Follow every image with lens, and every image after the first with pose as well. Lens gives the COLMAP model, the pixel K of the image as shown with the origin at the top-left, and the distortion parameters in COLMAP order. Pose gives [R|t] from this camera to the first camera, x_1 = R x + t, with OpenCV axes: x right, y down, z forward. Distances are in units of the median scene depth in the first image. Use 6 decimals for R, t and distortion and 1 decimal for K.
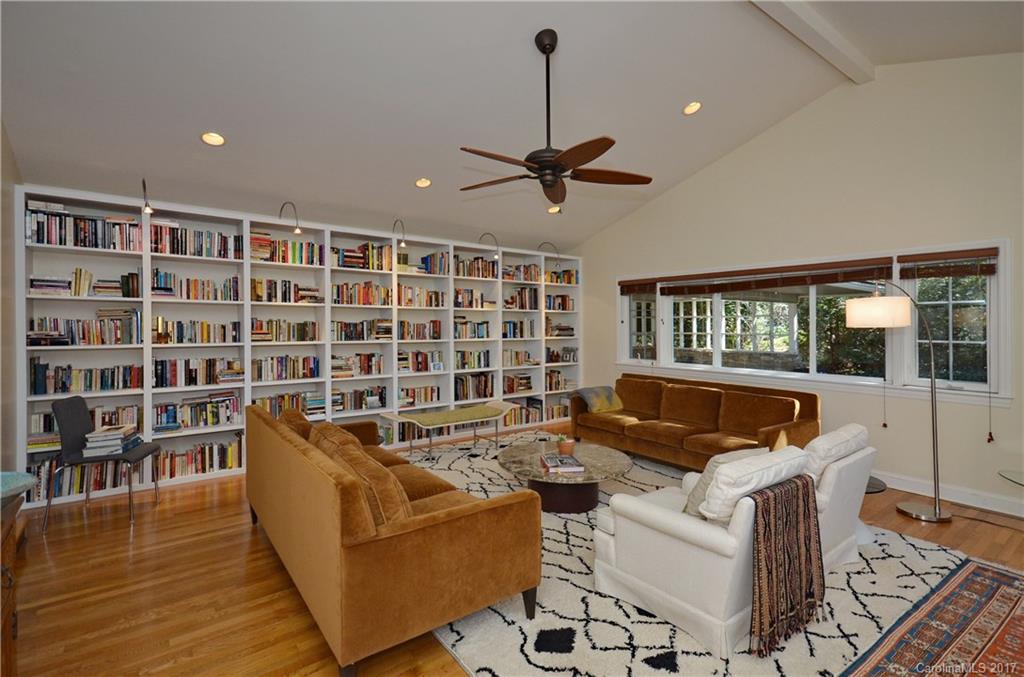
lens RADIAL K [[488.1, 0, 512.0], [0, 488.1, 338.5], [0, 0, 1]] dist [0.019601, -0.000554]
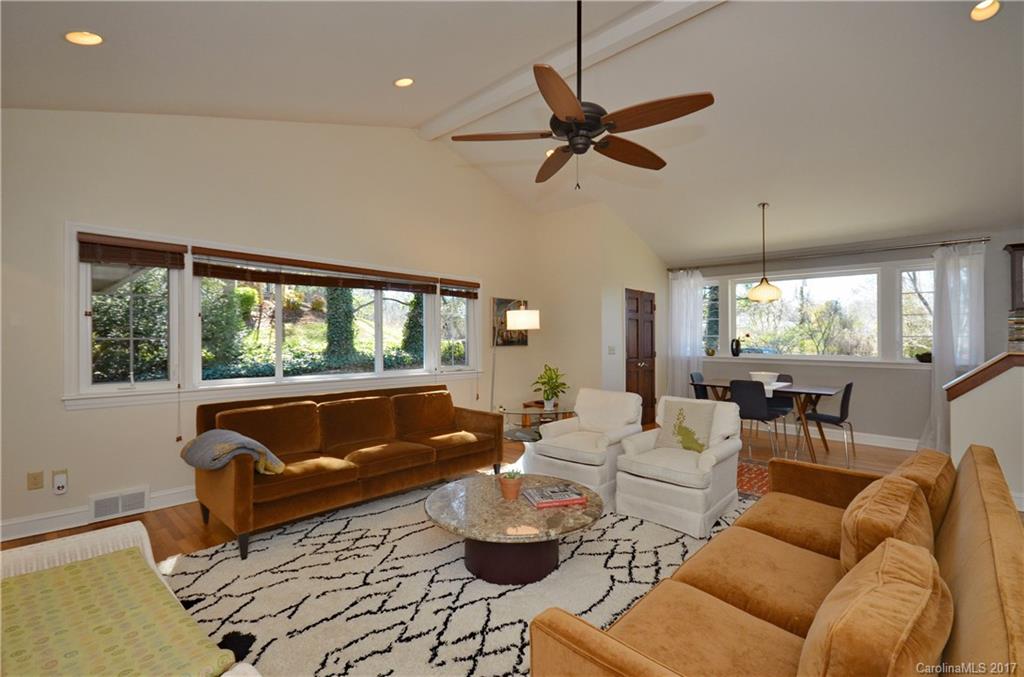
lens RADIAL K [[454.3, 0, 549.4], [0, 454.3, 334.6], [0, 0, 1]] dist [0.047604, 0.000259]
pose [[-0.209370, -0.005123, 0.977823, -0.591167], [0.014800, 0.999855, 0.008408, -0.017330], [-0.977725, 0.016232, -0.209263, 1.078727]]
